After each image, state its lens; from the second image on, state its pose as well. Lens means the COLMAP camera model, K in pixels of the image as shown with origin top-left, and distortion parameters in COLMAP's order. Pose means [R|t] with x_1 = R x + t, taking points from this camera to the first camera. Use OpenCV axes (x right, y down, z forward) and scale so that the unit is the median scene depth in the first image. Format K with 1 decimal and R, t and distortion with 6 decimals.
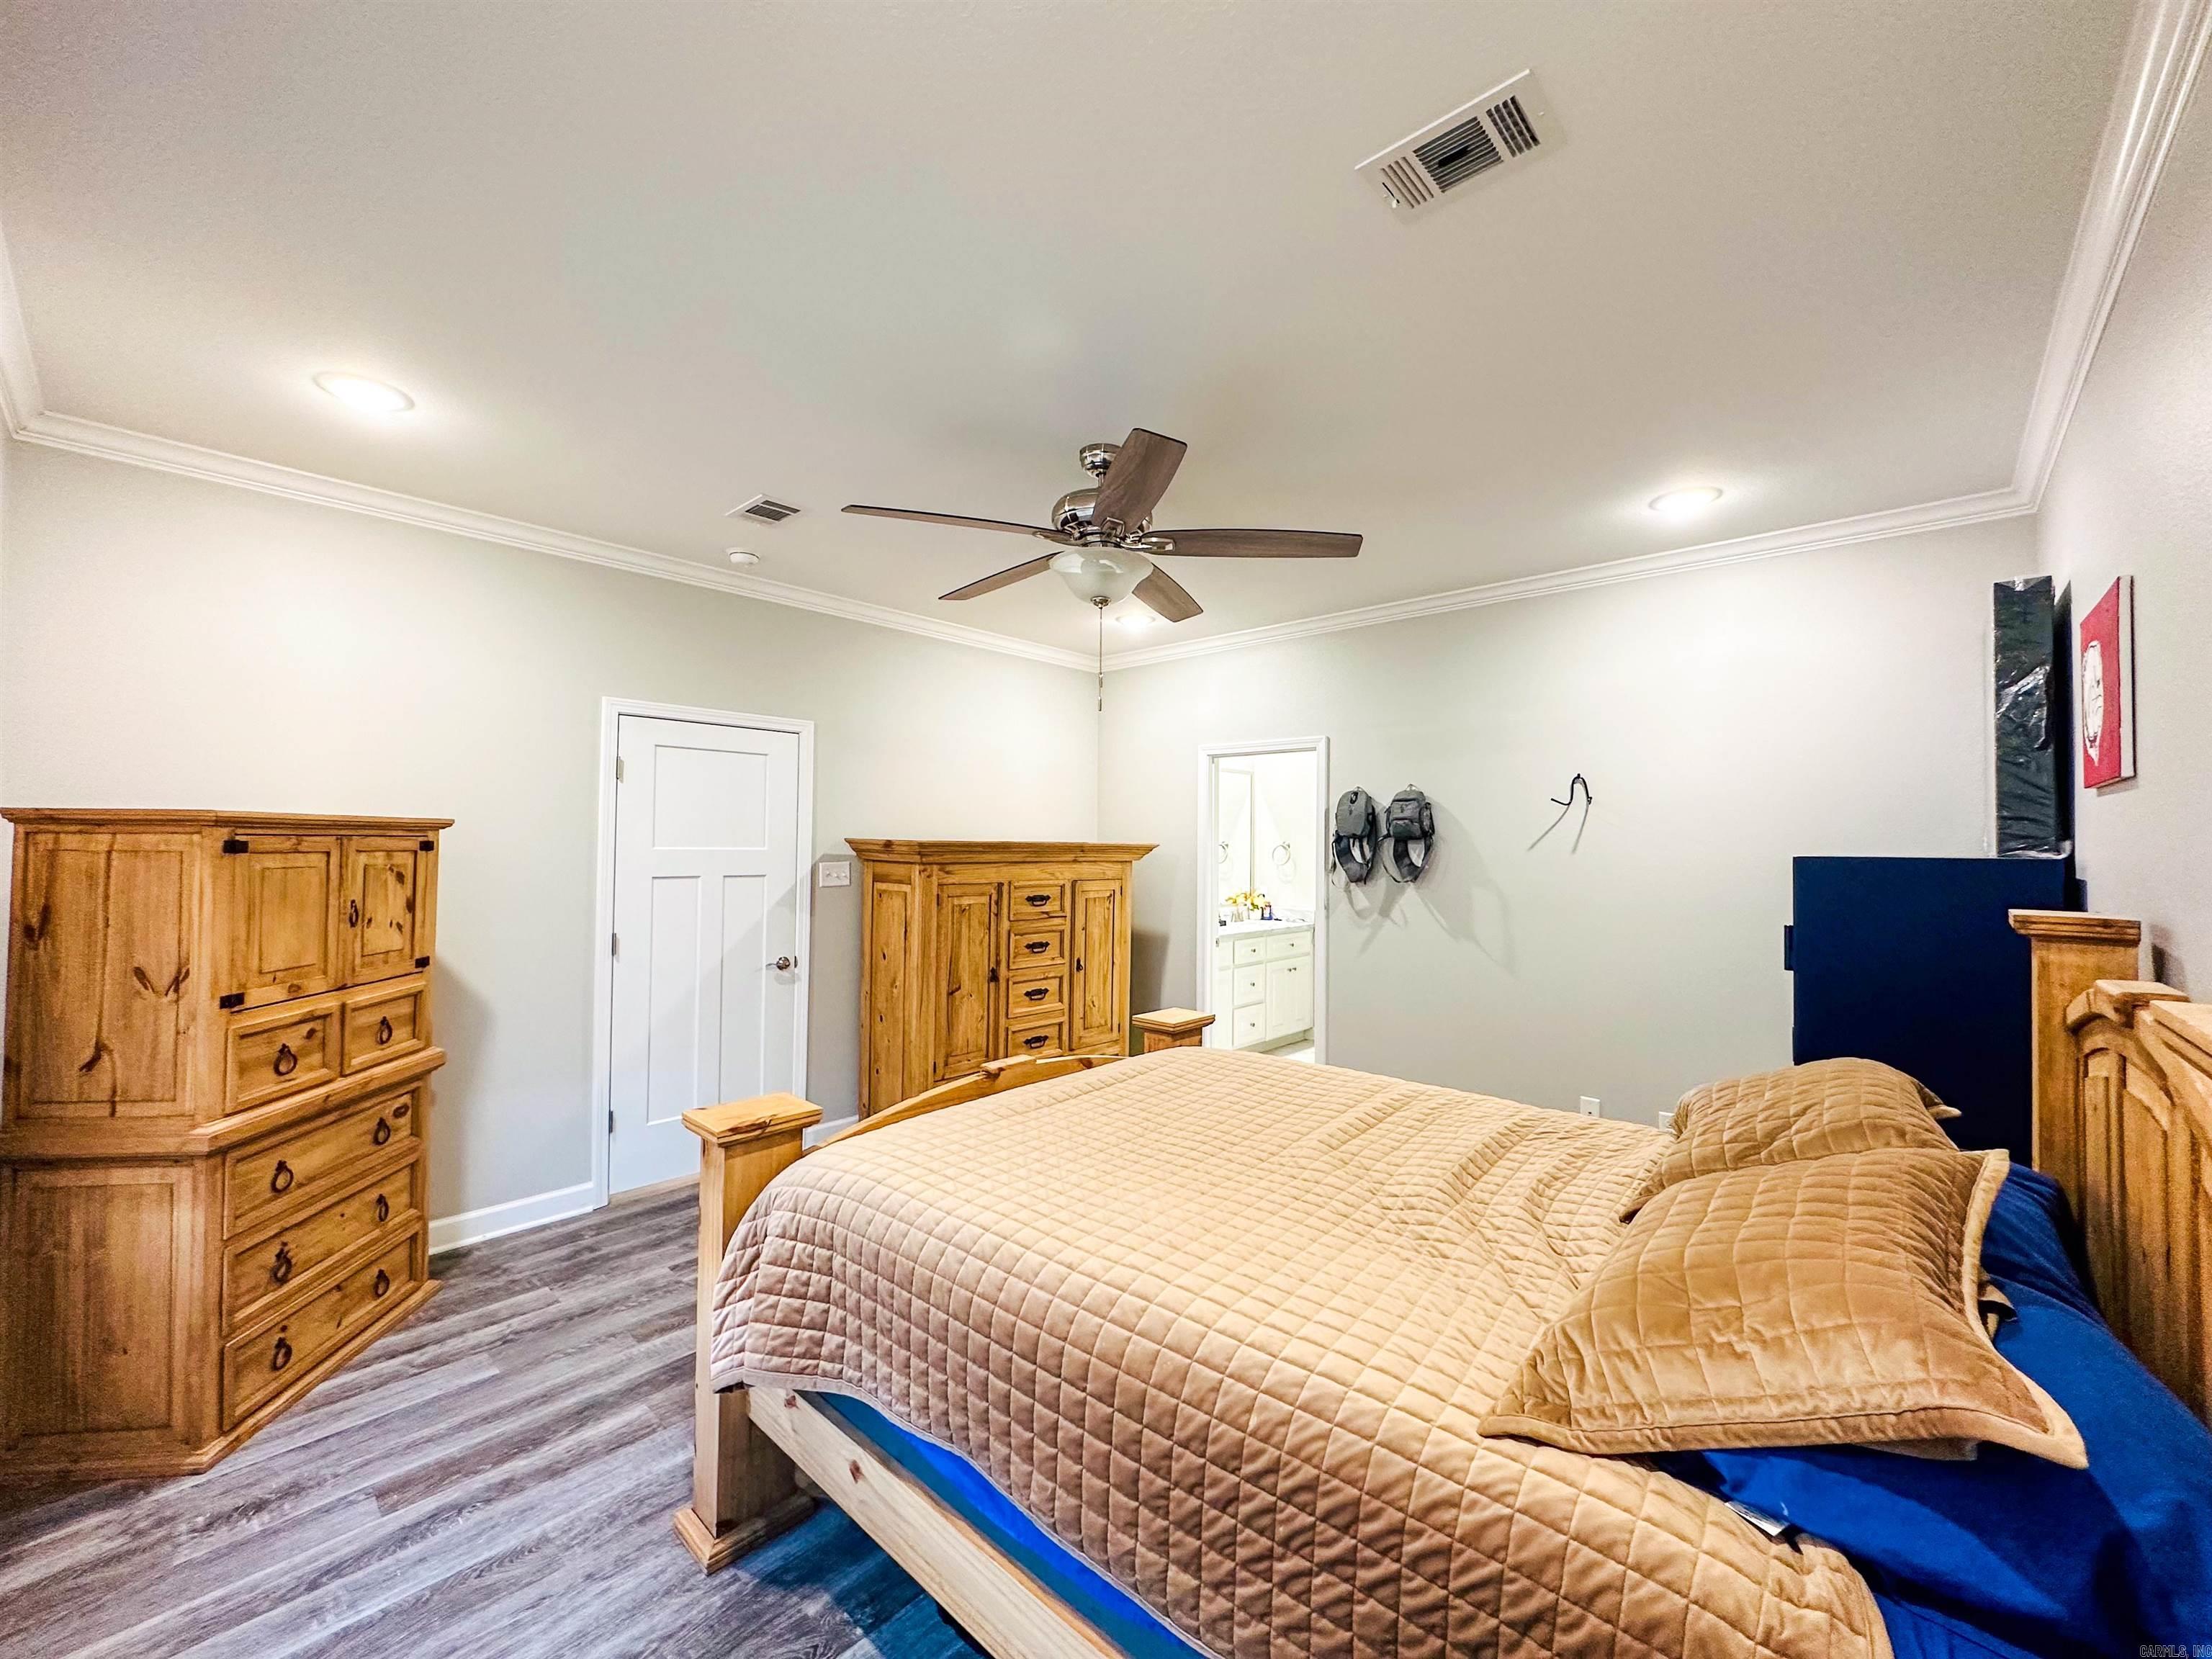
lens RADIAL K [[882.1, 0, 1094.7], [0, 882.1, 830.6], [0, 0, 1]] dist [0.001910, 0.000915]
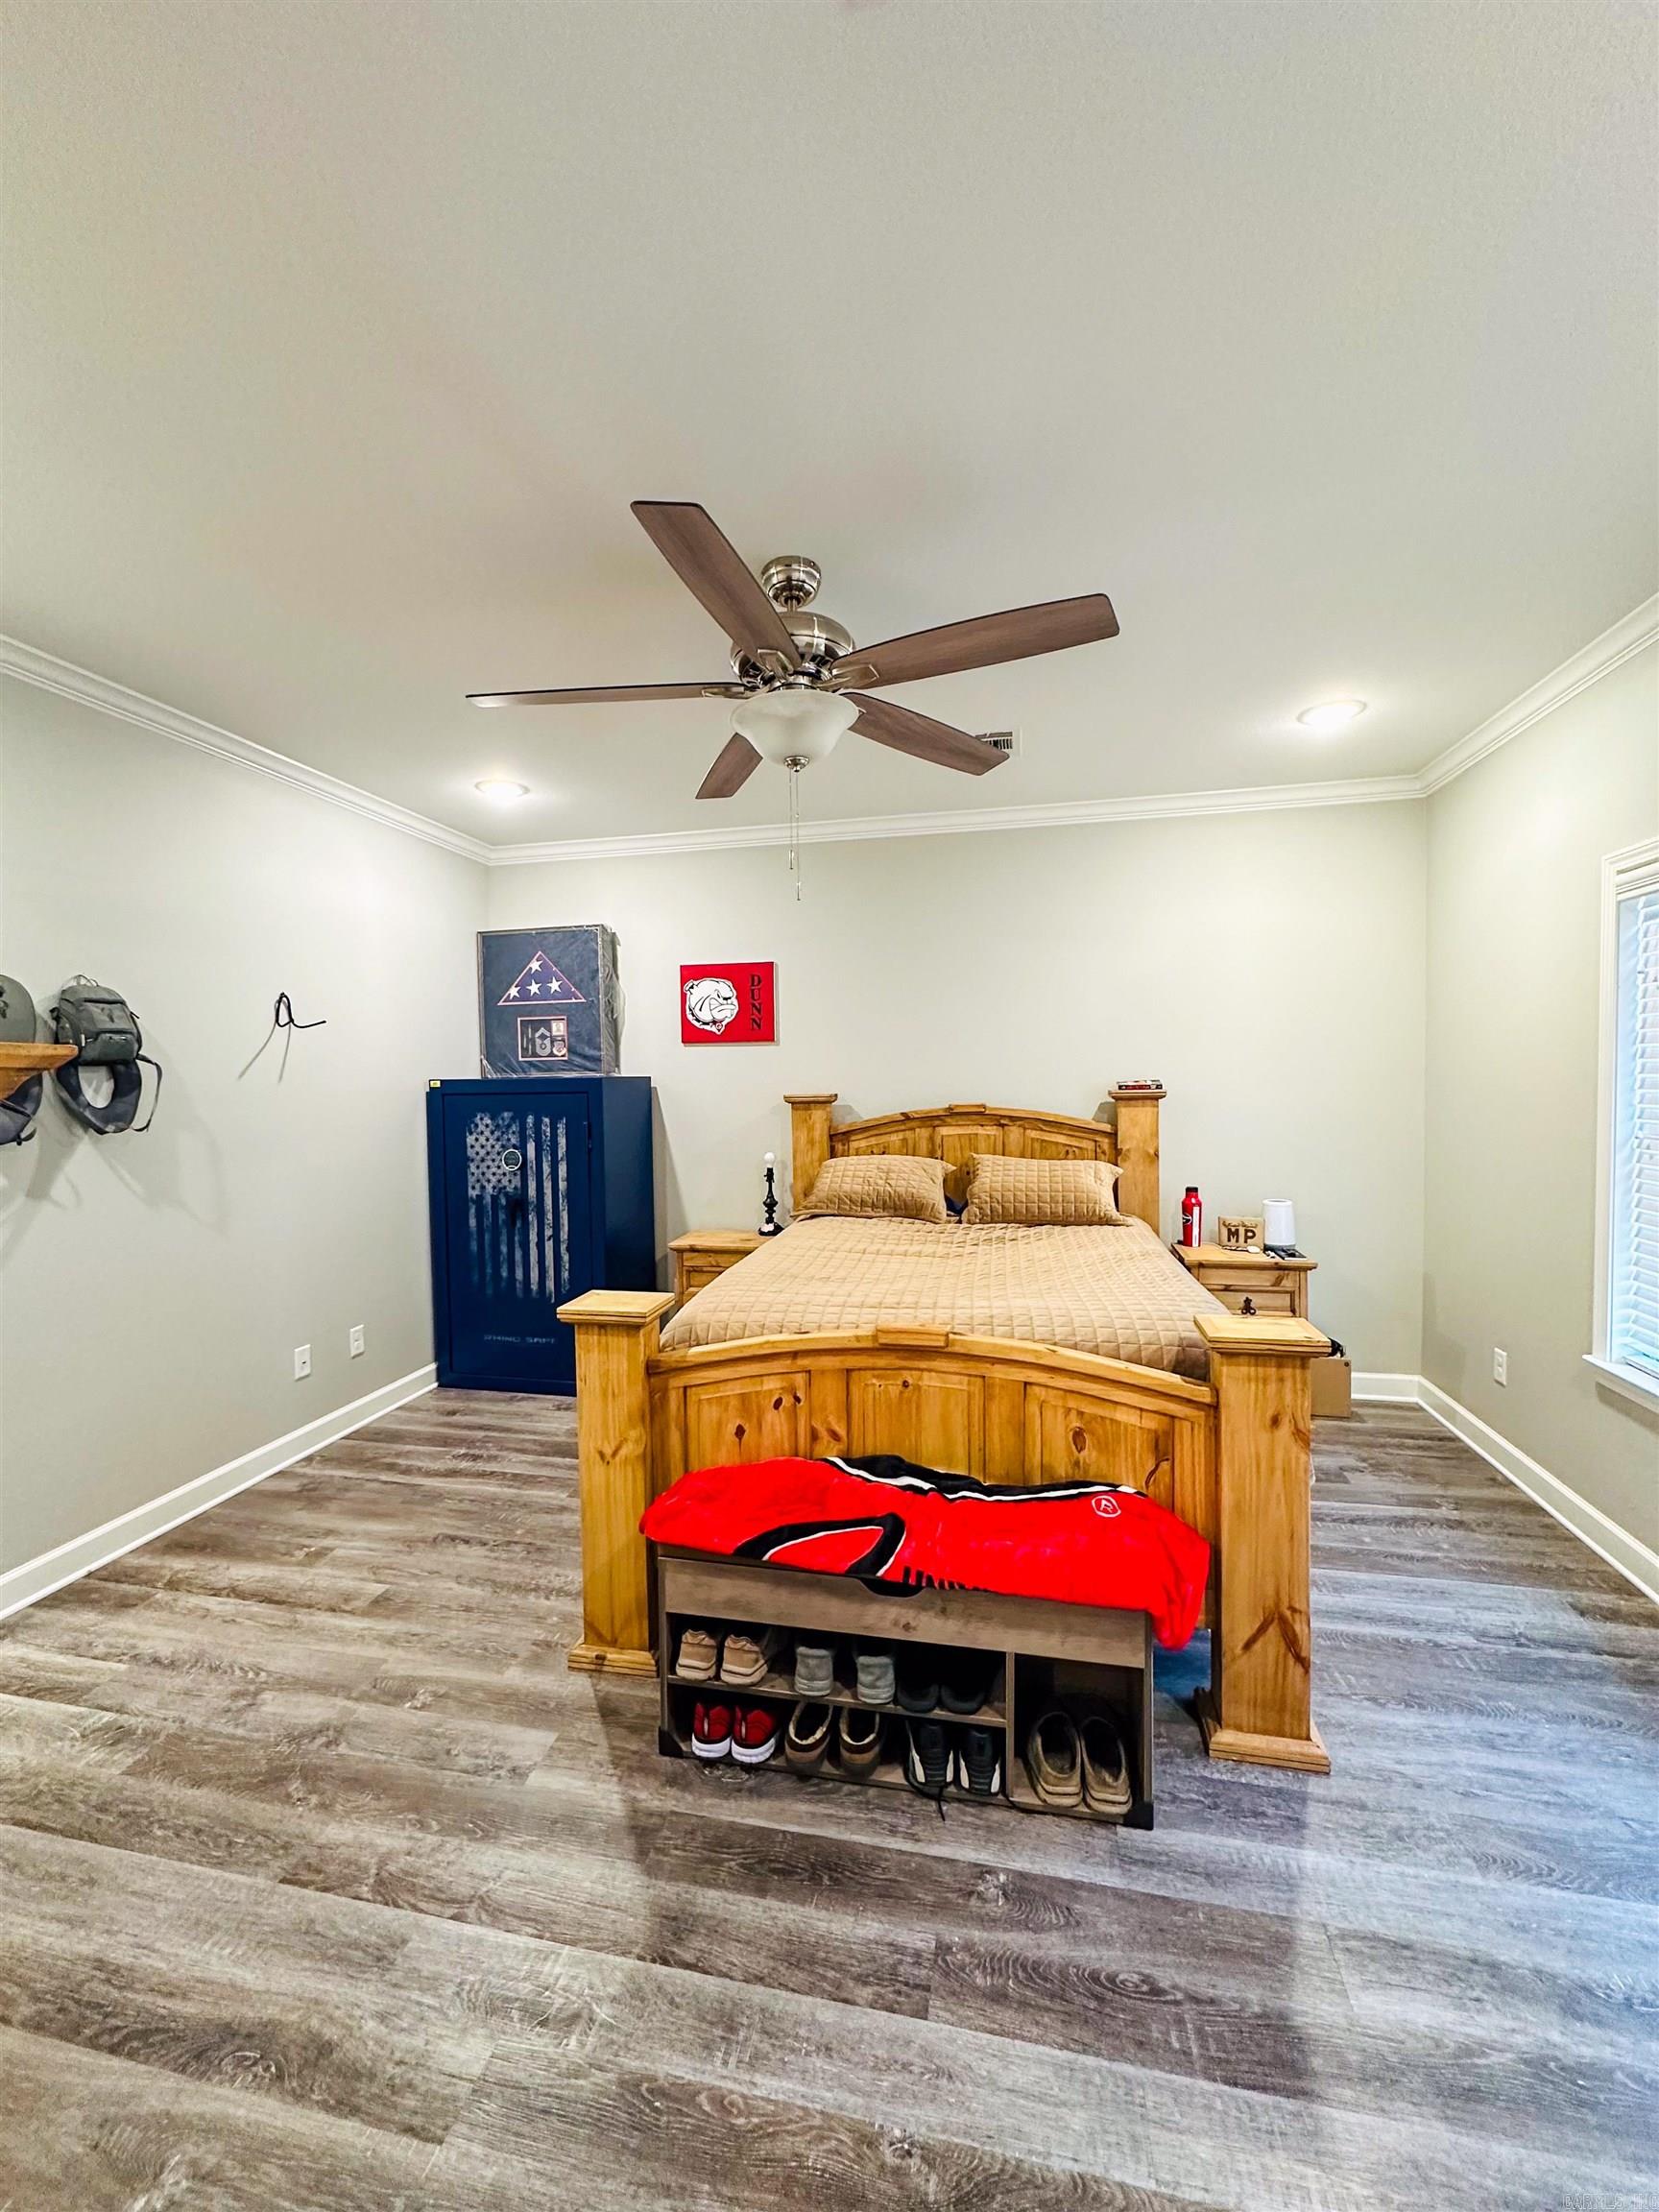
lens RADIAL K [[882.1, 0, 822.8], [0, 882.1, 1098.7], [0, 0, 1]] dist [0.001910, 0.000915]
pose [[-0.504082, -0.031999, 0.863063, -0.453513], [0.002435, 0.999257, 0.038470, 0.010305], [-0.863652, 0.021494, -0.503630, 0.877422]]
